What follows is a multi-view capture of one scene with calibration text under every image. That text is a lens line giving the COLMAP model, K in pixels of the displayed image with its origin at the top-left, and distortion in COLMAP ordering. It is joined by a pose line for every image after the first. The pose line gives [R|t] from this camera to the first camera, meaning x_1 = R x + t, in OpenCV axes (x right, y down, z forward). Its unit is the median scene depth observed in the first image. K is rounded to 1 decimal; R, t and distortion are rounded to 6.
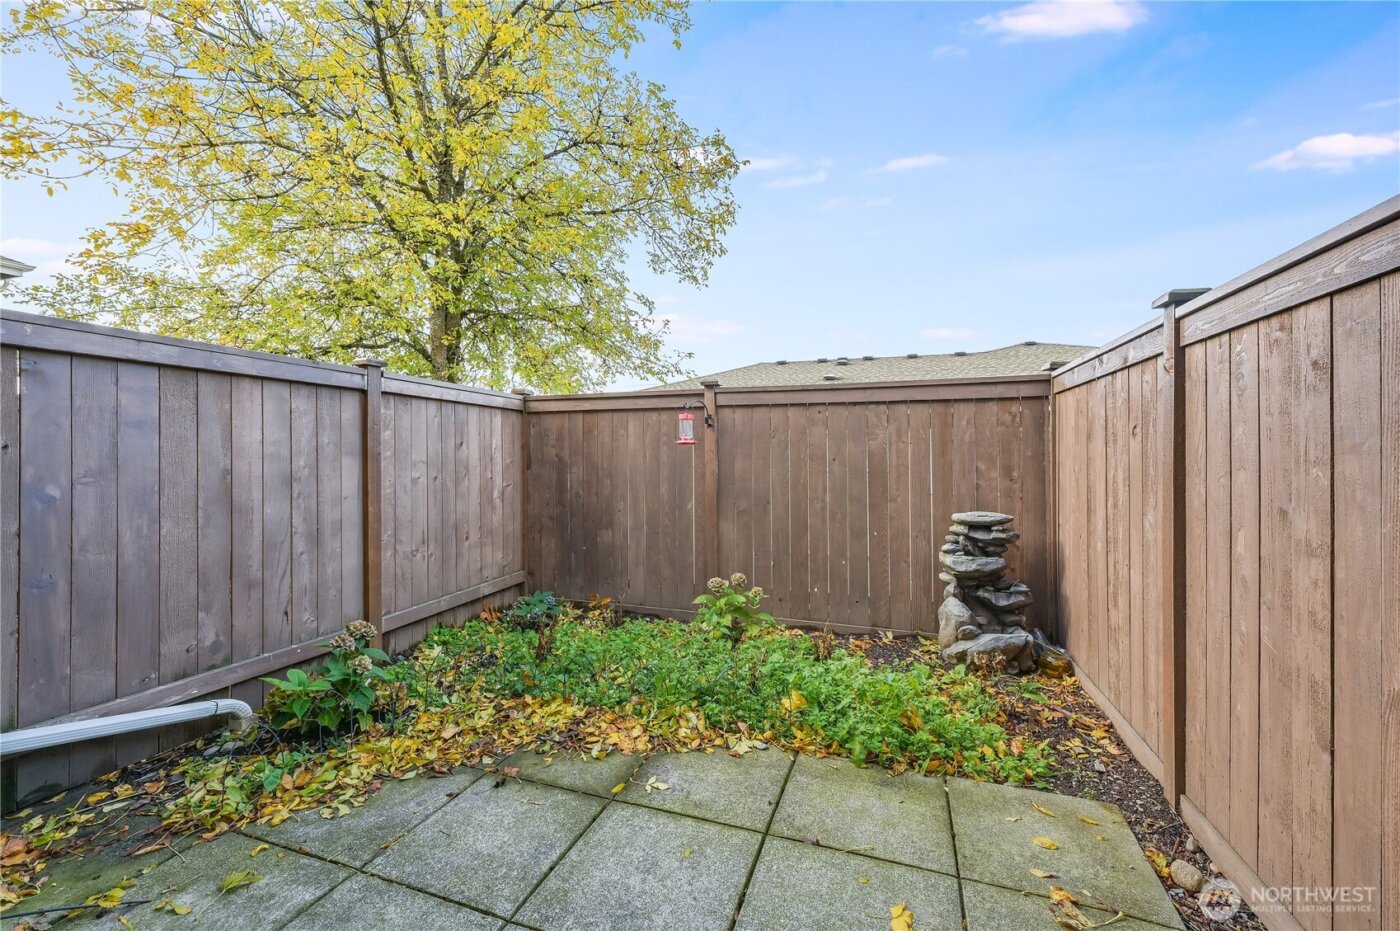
lens RADIAL K [[572.8, 0, 701.0], [0, 572.8, 455.4], [0, 0, 1]] dist [0.000021, 0.000000]
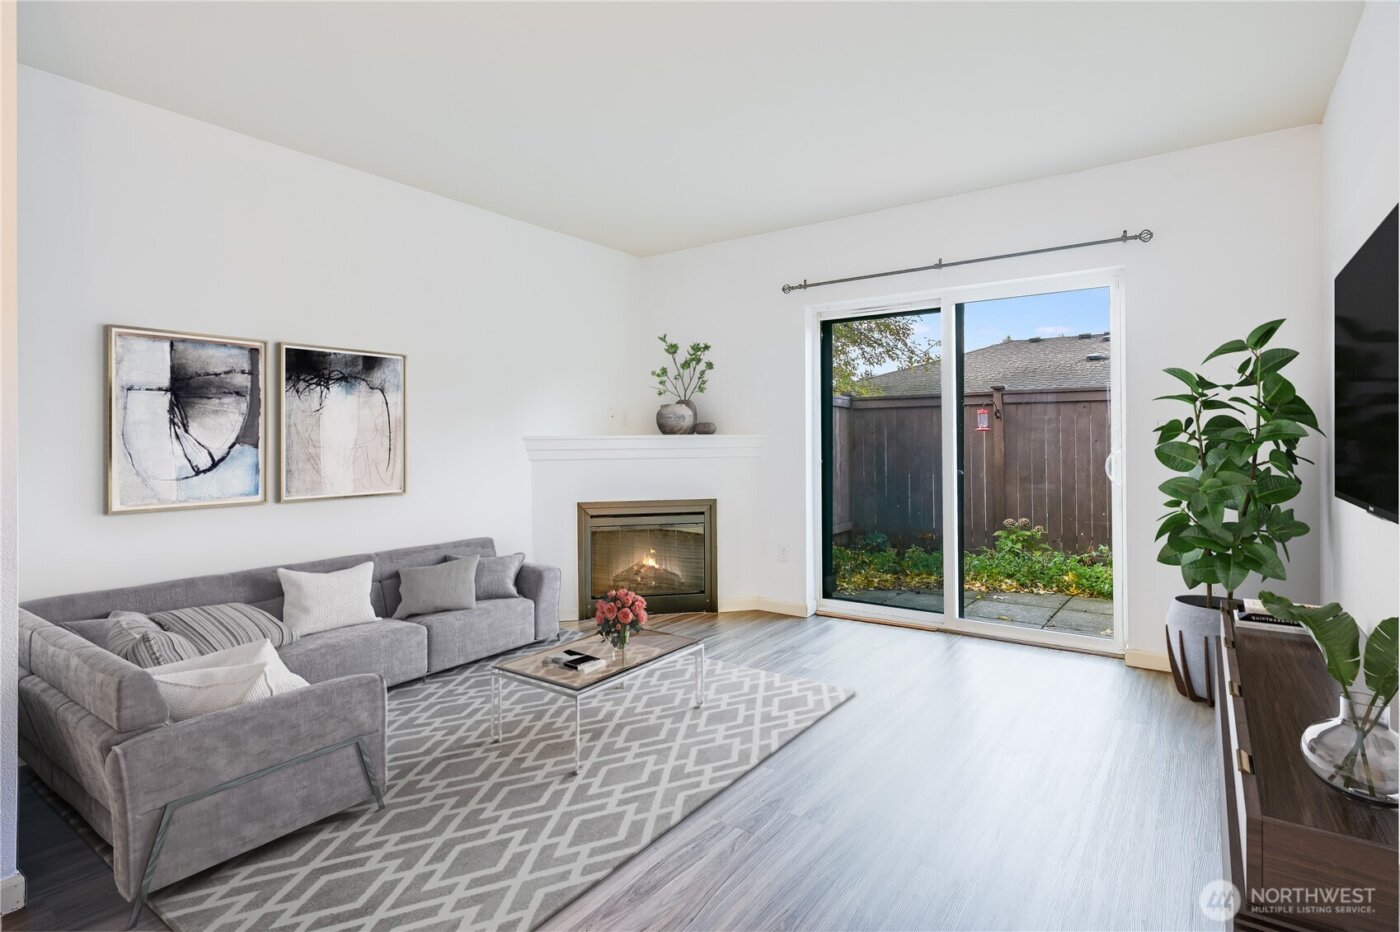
lens RADIAL K [[737.6, 0, 697.7], [0, 737.6, 449.2], [0, 0, 1]] dist [0.001329, -0.000251]
pose [[0.962672, -0.005261, -0.270619, -0.201686], [0.007975, 0.999928, 0.008930, 0.003983], [0.270553, -0.010754, 0.962645, -0.929901]]
